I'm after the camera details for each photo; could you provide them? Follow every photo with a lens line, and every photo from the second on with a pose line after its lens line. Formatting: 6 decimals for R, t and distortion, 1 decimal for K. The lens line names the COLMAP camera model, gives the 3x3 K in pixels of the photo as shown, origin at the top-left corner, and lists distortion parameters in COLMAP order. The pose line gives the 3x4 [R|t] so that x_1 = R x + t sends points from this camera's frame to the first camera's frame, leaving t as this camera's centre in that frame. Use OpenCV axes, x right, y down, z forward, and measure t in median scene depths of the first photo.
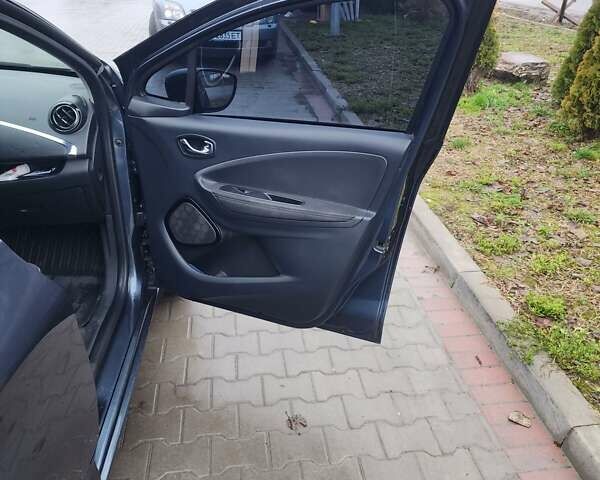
lens RADIAL K [[532.6, 0, 307.9], [0, 532.6, 250.7], [0, 0, 1]] dist [0.120436, -0.137322]
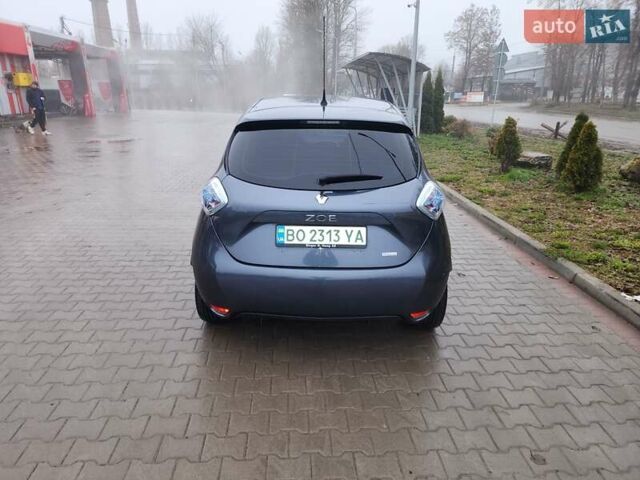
lens RADIAL K [[430.9, 0, 320.0], [0, 430.9, 240.0], [0, 0, 1]] dist [0.105727, -0.093430]
pose [[0.997036, 0.006723, -0.076648, -0.249373], [-0.020459, 0.983479, -0.179861, 0.256512], [0.074173, 0.180896, 0.980701, -0.516560]]
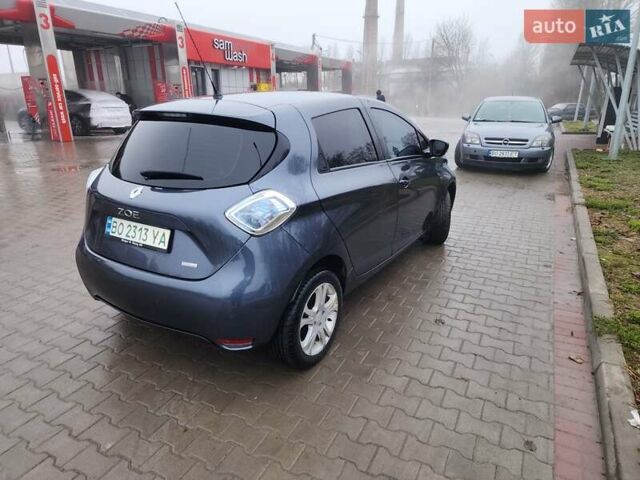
lens RADIAL K [[430.9, 0, 320.0], [0, 430.9, 240.0], [0, 0, 1]] dist [0.105727, -0.093430]
pose [[0.819188, 0.156113, -0.551869, 0.213345], [-0.262044, 0.957811, -0.118028, 0.159414], [0.510161, 0.241301, 0.825536, -0.285511]]
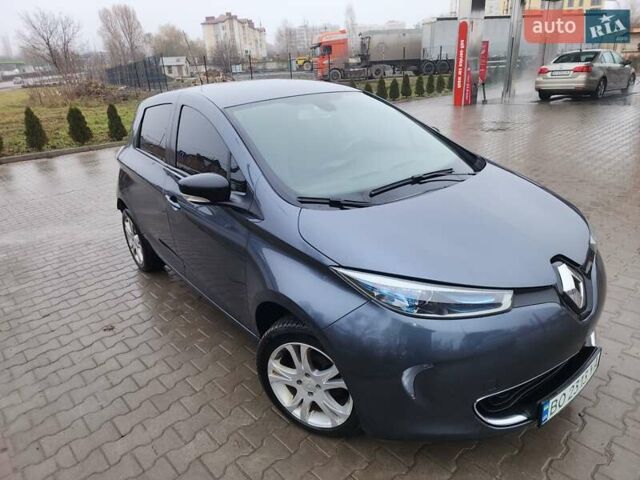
lens RADIAL K [[430.9, 0, 320.0], [0, 430.9, 240.0], [0, 0, 1]] dist [0.105727, -0.093430]
pose [[-0.829094, 0.241508, -0.504258, 0.033584], [-0.224845, 0.681733, 0.696193, -0.544892], [0.511905, 0.690590, -0.510919, 0.930708]]
